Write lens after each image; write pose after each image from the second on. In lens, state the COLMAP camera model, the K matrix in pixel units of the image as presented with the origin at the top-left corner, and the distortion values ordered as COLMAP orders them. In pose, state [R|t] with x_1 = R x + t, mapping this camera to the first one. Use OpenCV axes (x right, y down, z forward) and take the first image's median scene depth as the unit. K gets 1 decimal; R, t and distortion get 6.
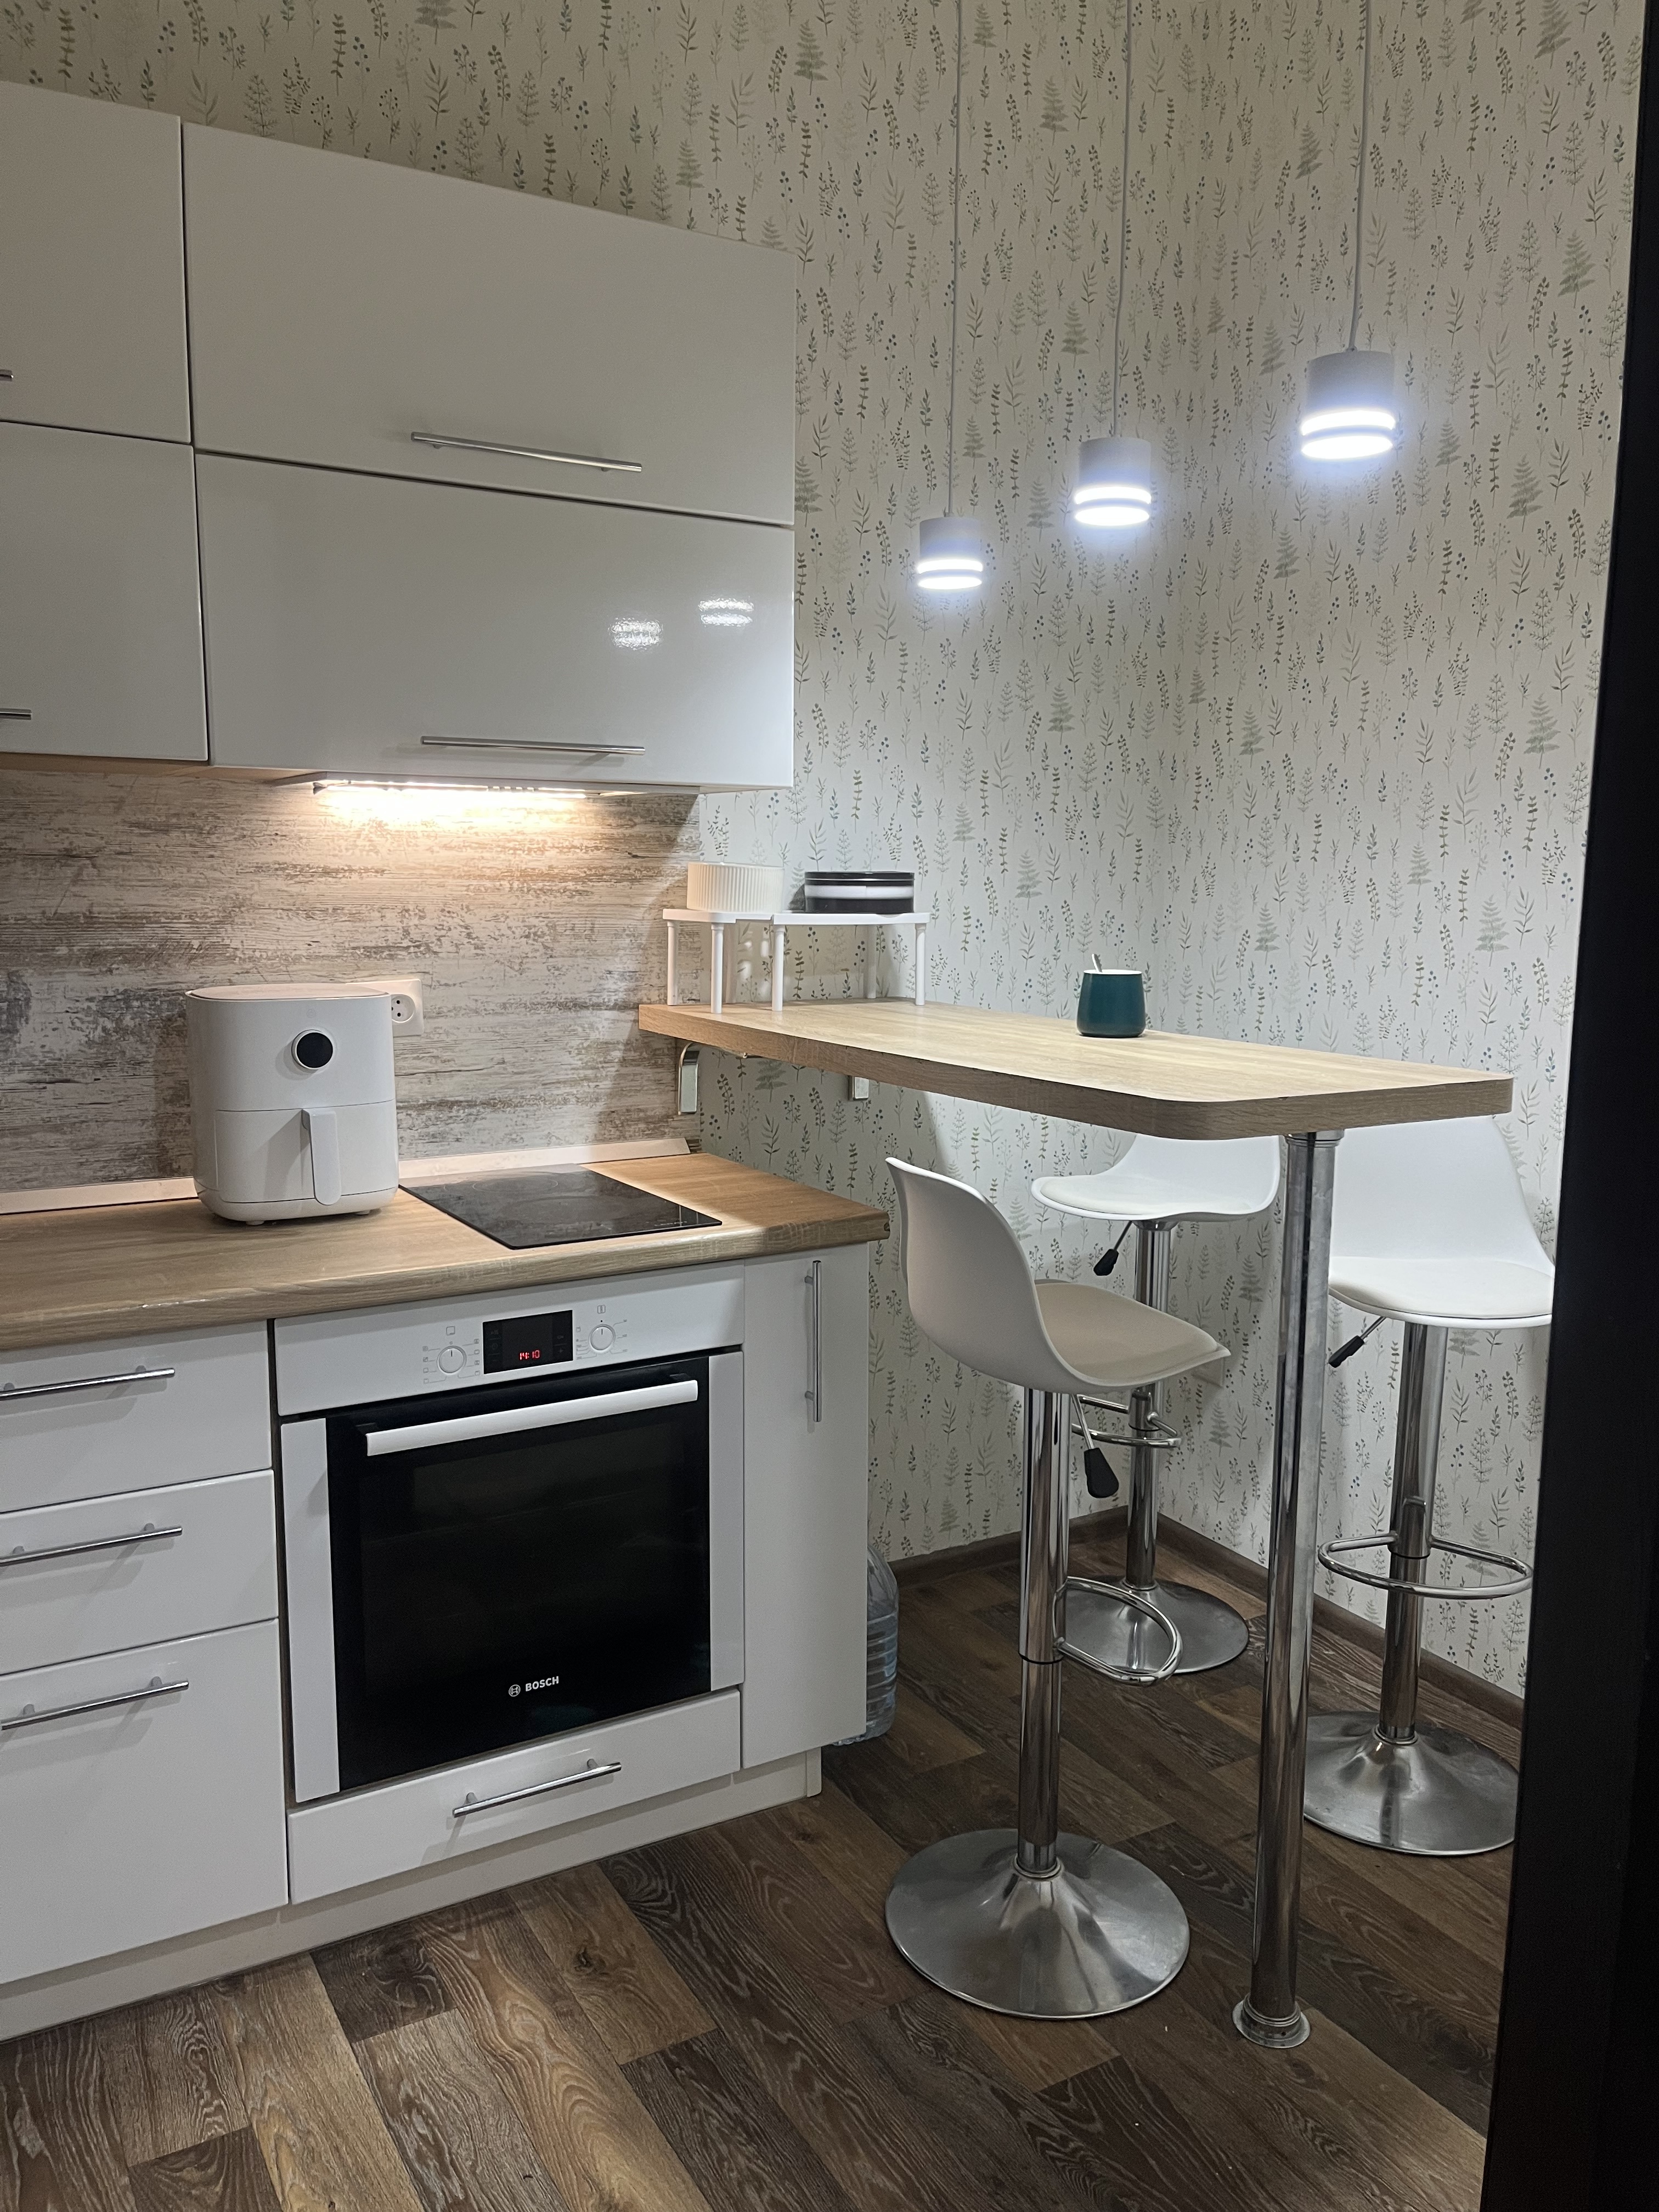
lens RADIAL K [[1664.7, 0, 835.0], [0, 1664.7, 1118.5], [0, 0, 1]] dist [0.061900, -0.095576]
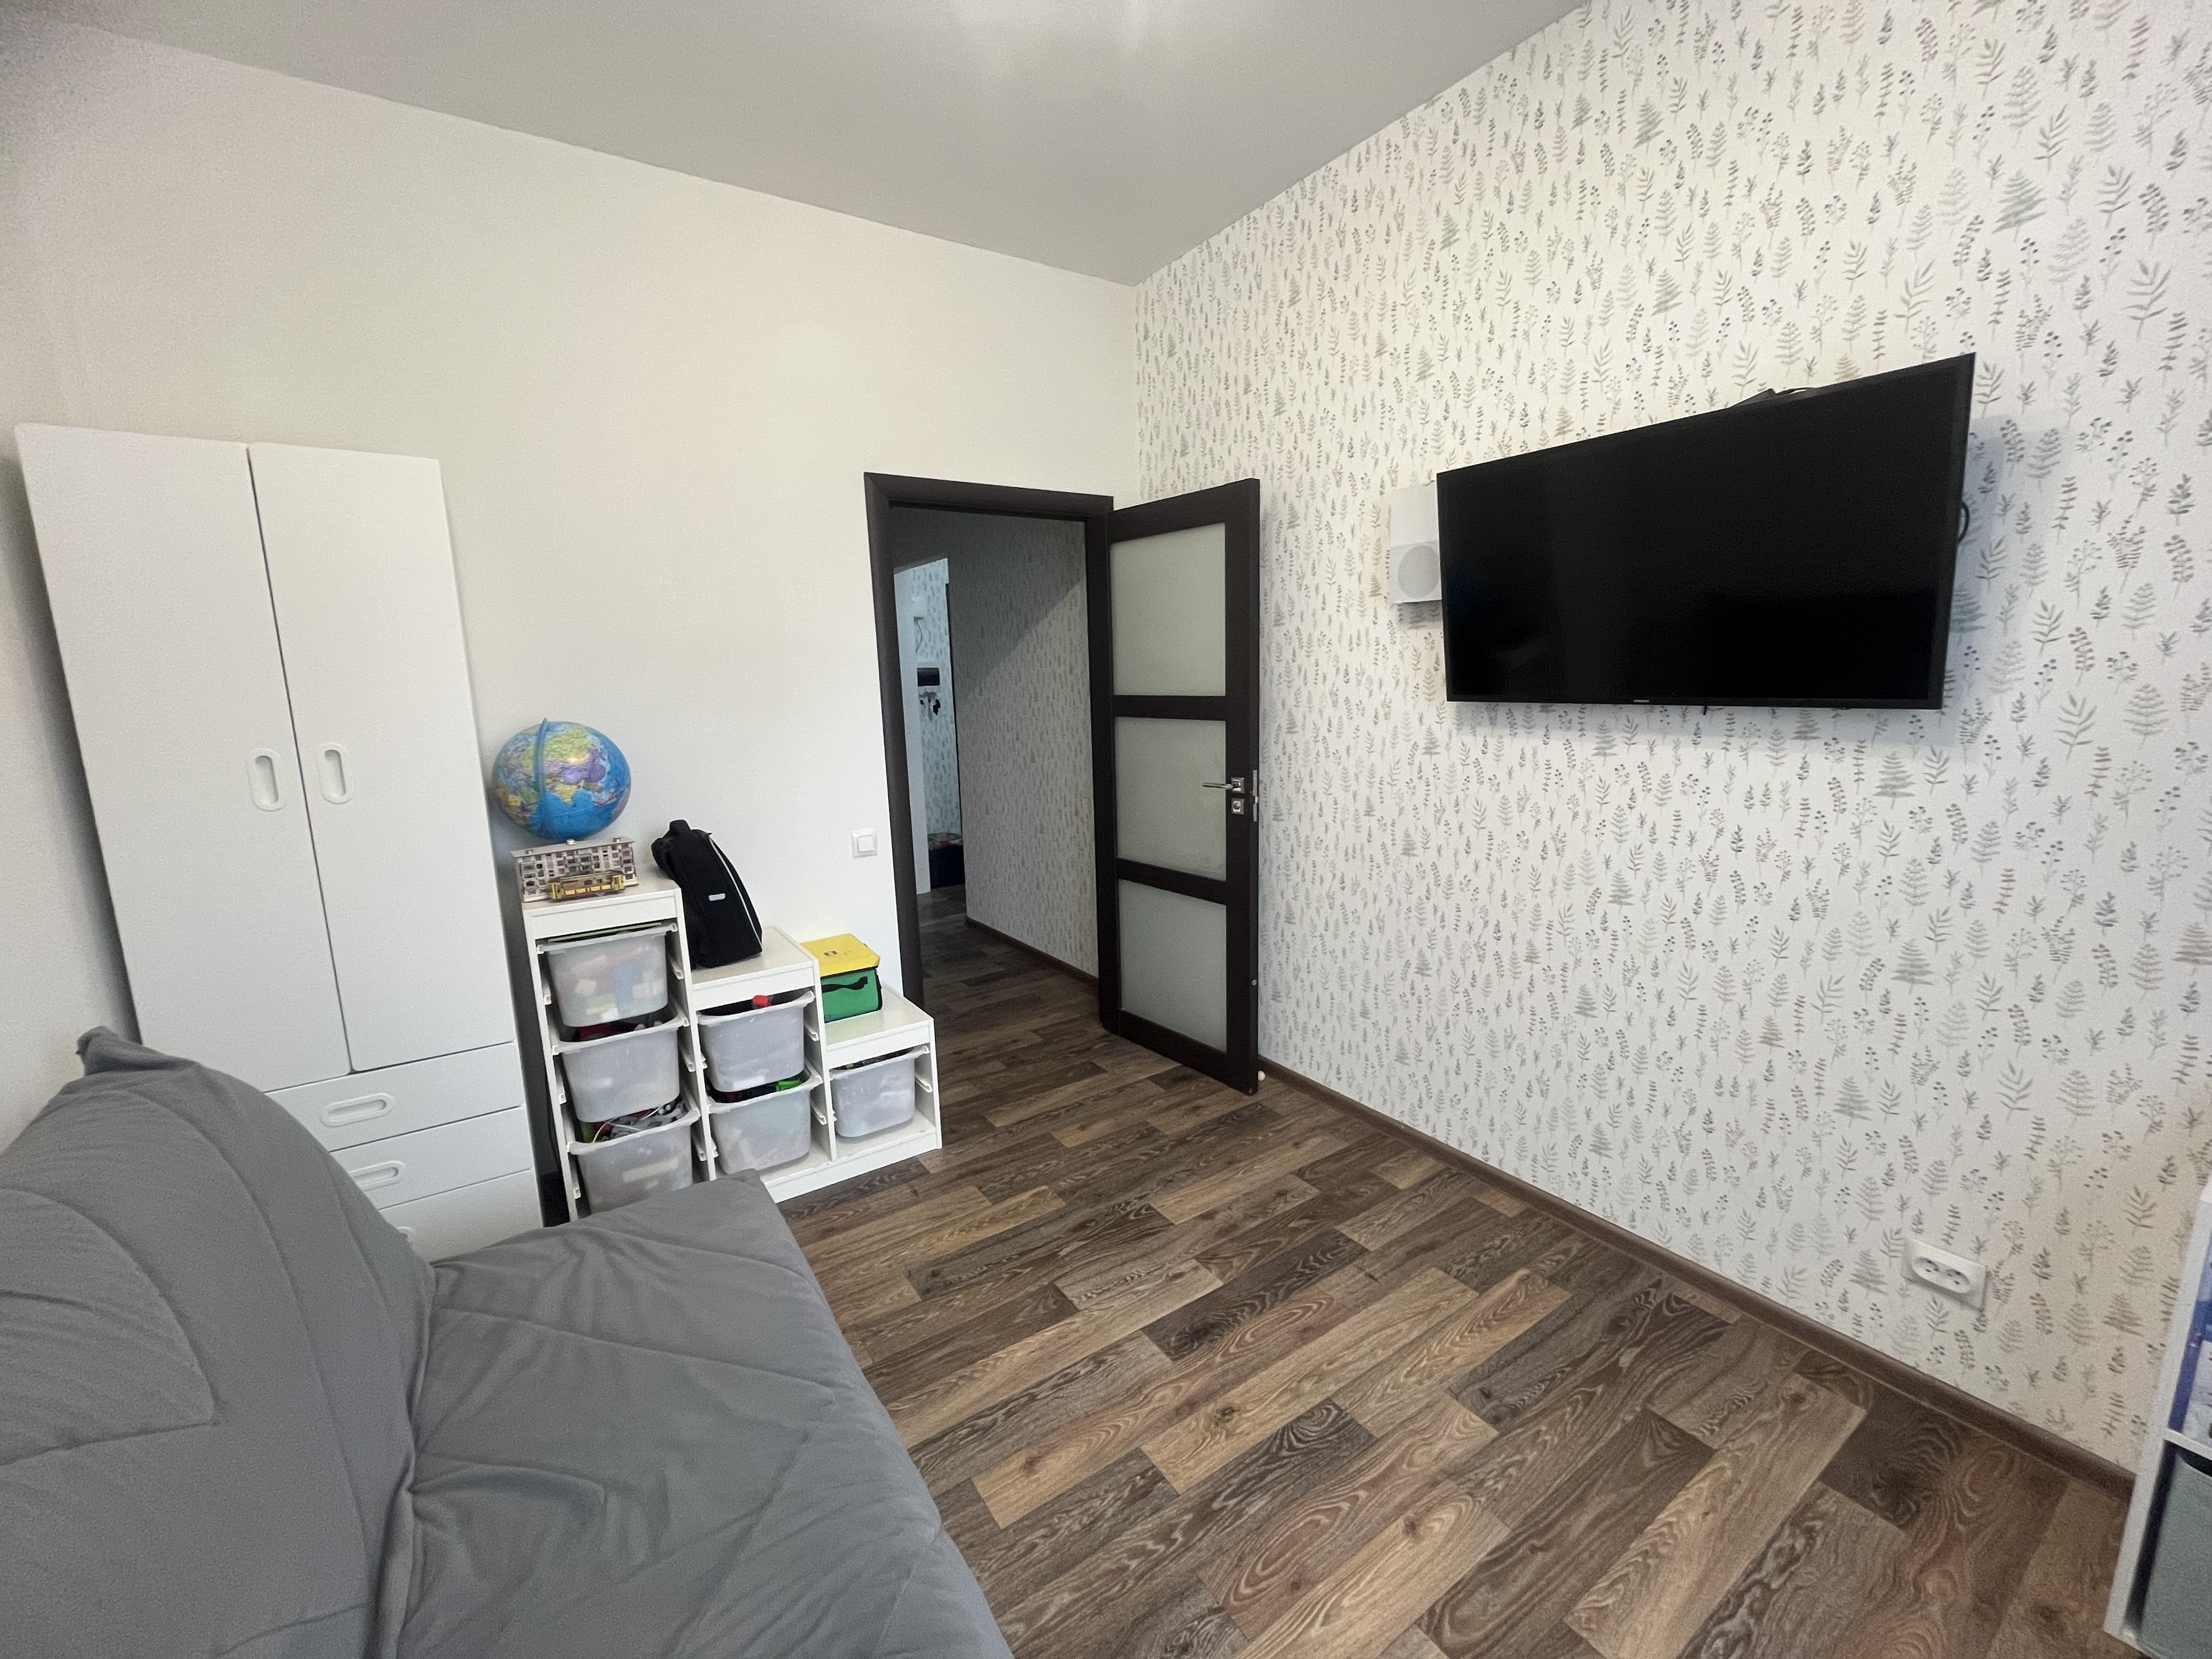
lens RADIAL K [[890.1, 0, 1083.7], [0, 890.1, 835.1], [0, 0, 1]] dist [-0.005962, 0.000556]
pose [[0.040212, 0.172746, -0.984145, 0.313425], [-0.107164, 0.980006, 0.167641, -0.081872], [0.993428, 0.098724, 0.057920, 0.172092]]
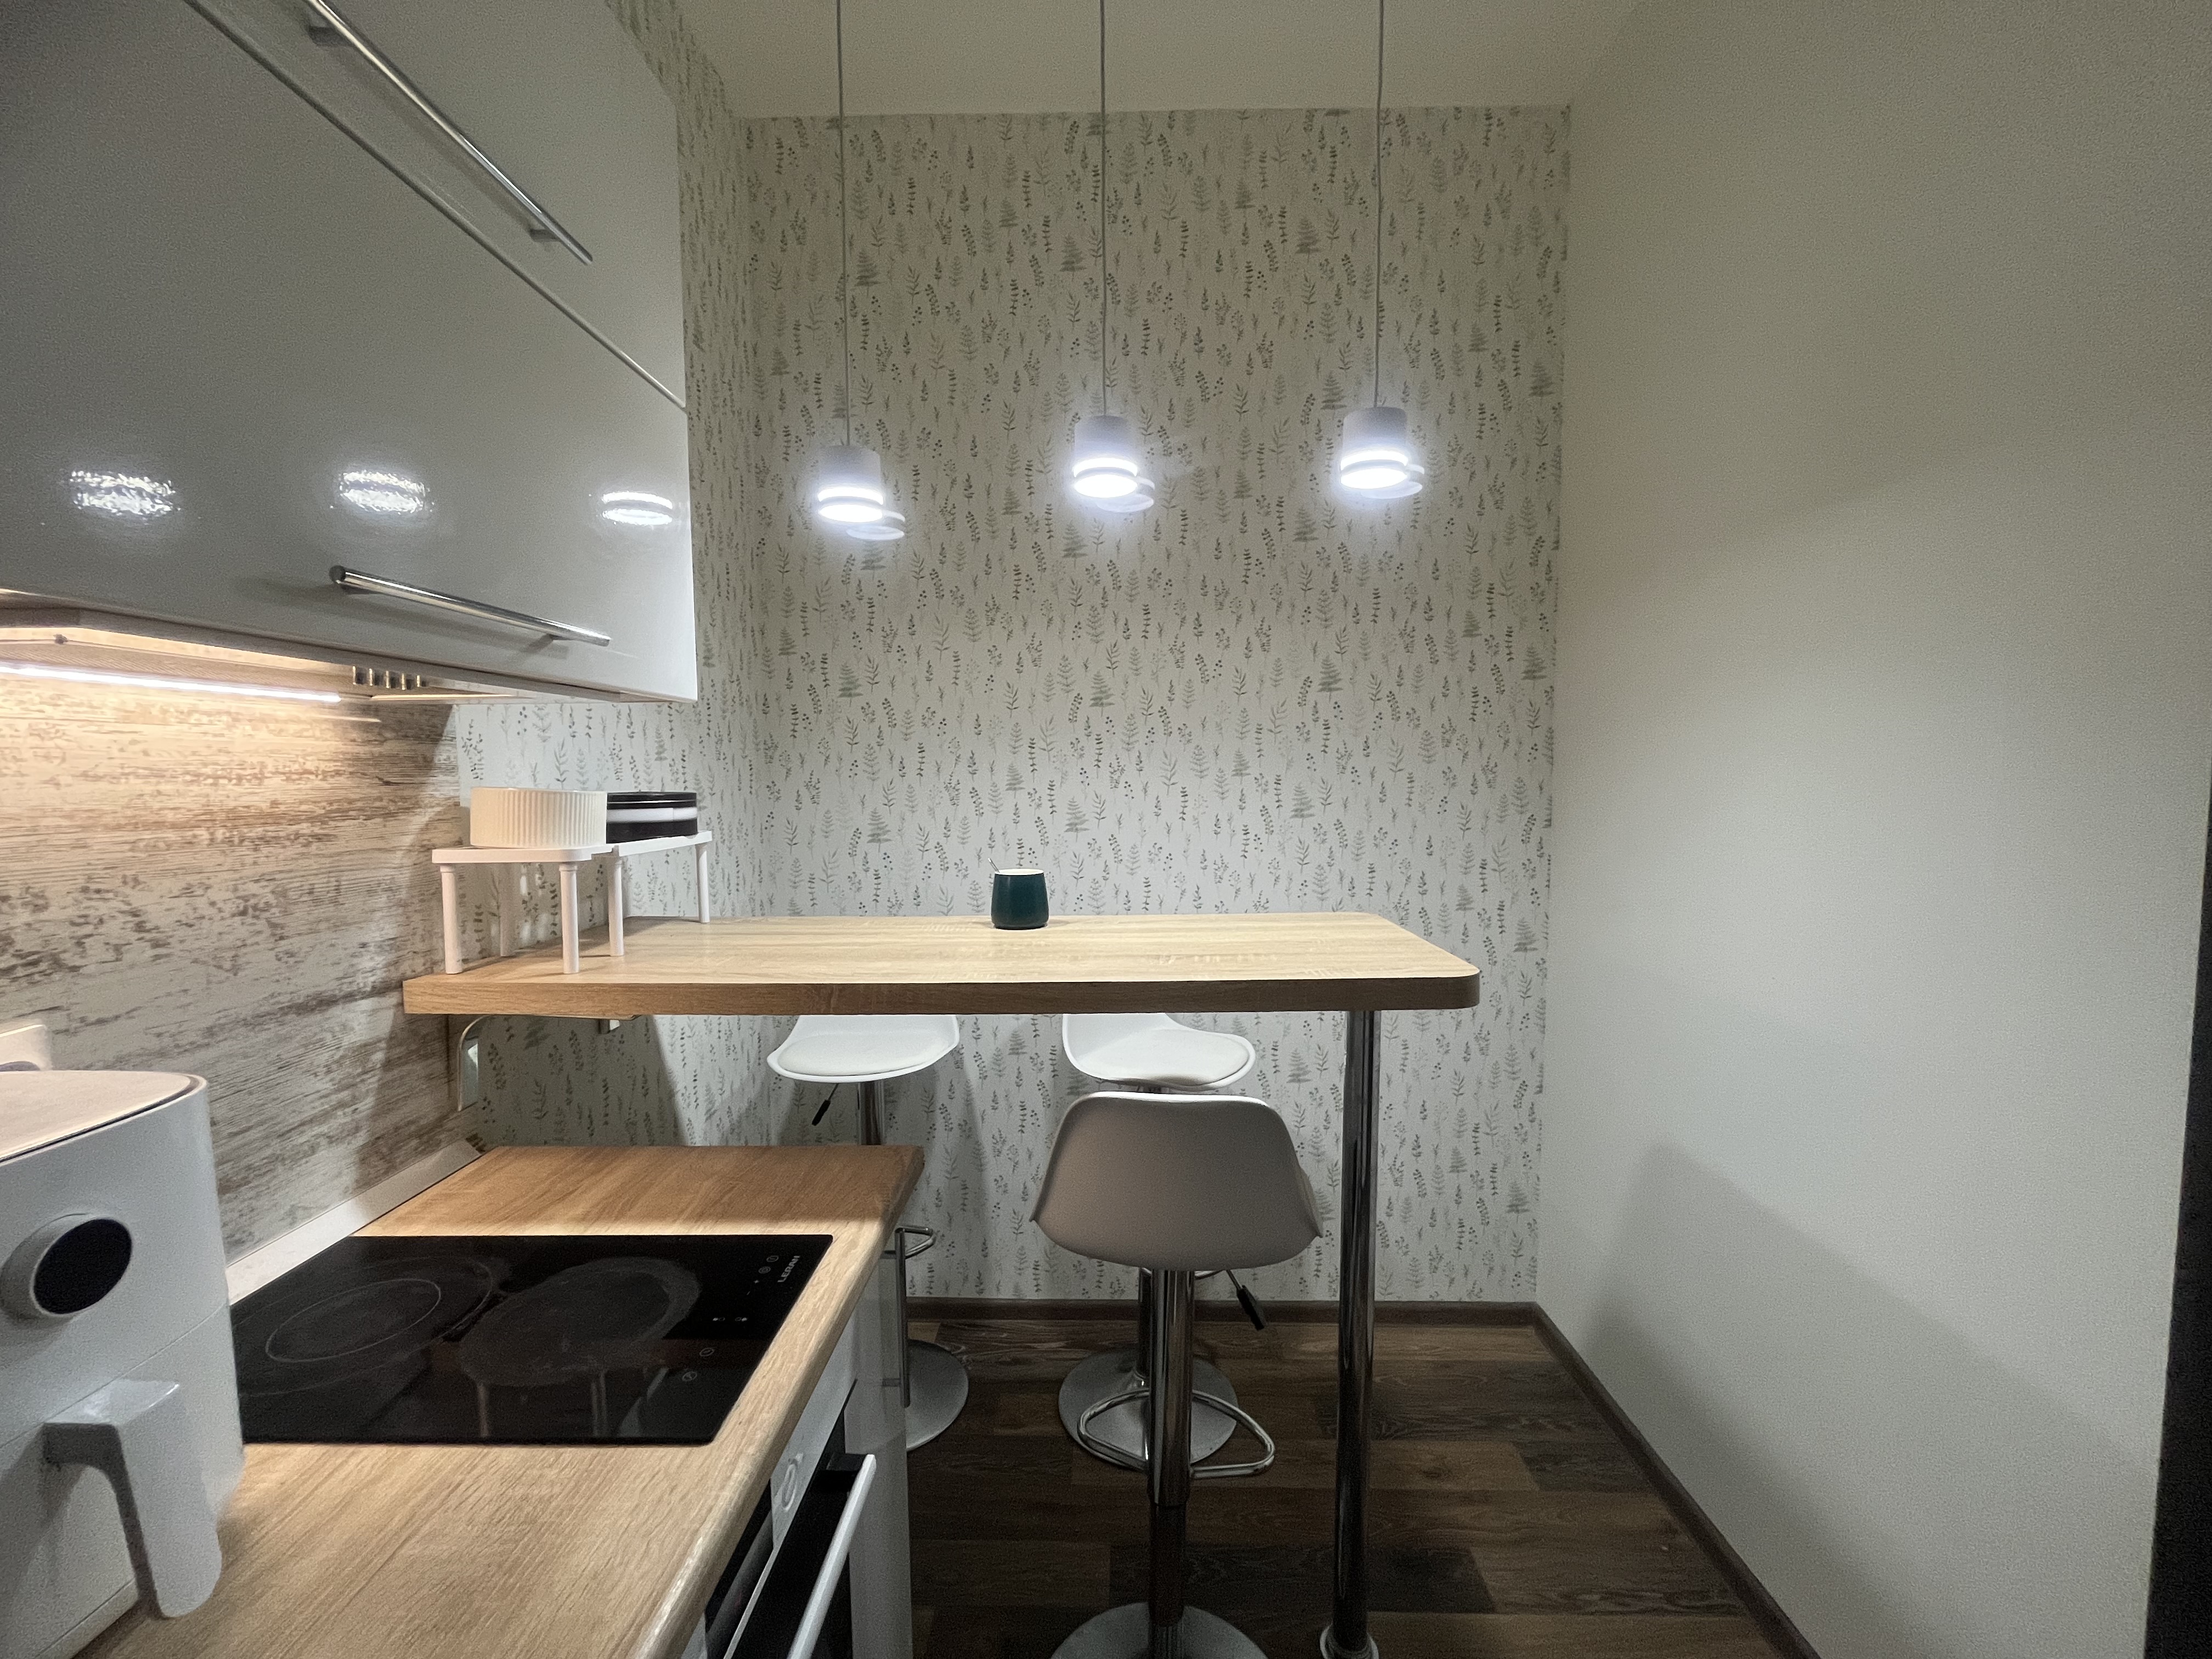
lens RADIAL K [[890.1, 0, 1090.8], [0, 890.1, 837.4], [0, 0, 1]] dist [-0.005962, 0.000556]
pose [[0.533085, -0.073898, 0.842829, -0.316681], [0.139877, 0.990167, -0.001655, -0.099415], [-0.834419, 0.118775, 0.538180, 0.592678]]
